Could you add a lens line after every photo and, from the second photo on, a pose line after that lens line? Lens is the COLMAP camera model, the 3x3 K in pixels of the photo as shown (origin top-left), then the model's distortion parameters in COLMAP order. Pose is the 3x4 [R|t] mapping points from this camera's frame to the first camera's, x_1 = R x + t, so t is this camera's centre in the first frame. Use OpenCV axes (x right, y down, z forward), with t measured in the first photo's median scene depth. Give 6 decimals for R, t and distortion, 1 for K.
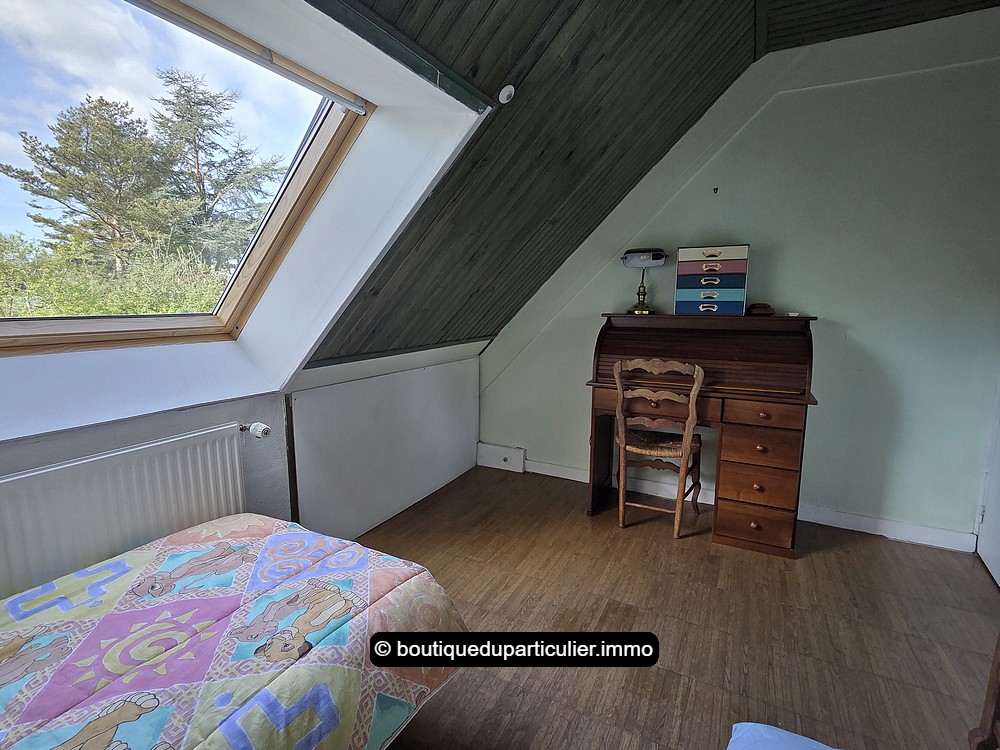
lens RADIAL K [[482.0, 0, 499.3], [0, 482.0, 376.2], [0, 0, 1]] dist [0.000108, 0.000223]
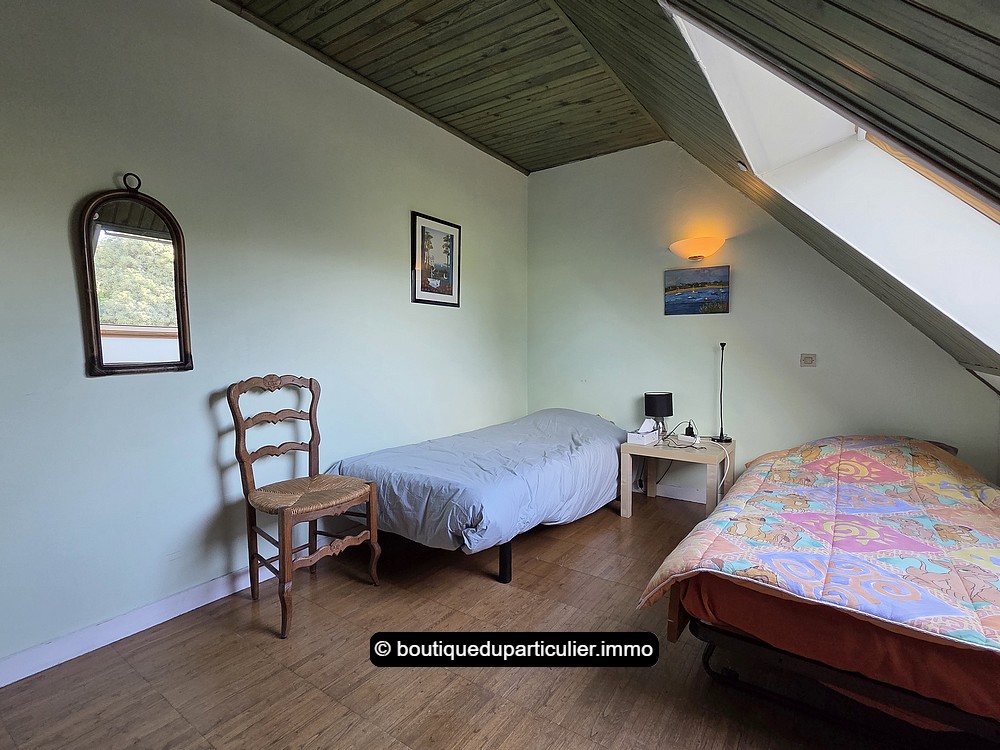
lens RADIAL K [[482.0, 0, 500.6], [0, 482.0, 380.1], [0, 0, 1]] dist [0.000108, 0.000223]
pose [[-0.993323, -0.009641, 0.114961, 0.142687], [0.017389, 0.972604, 0.231816, -0.207532], [-0.114047, 0.232267, -0.965943, 2.050911]]
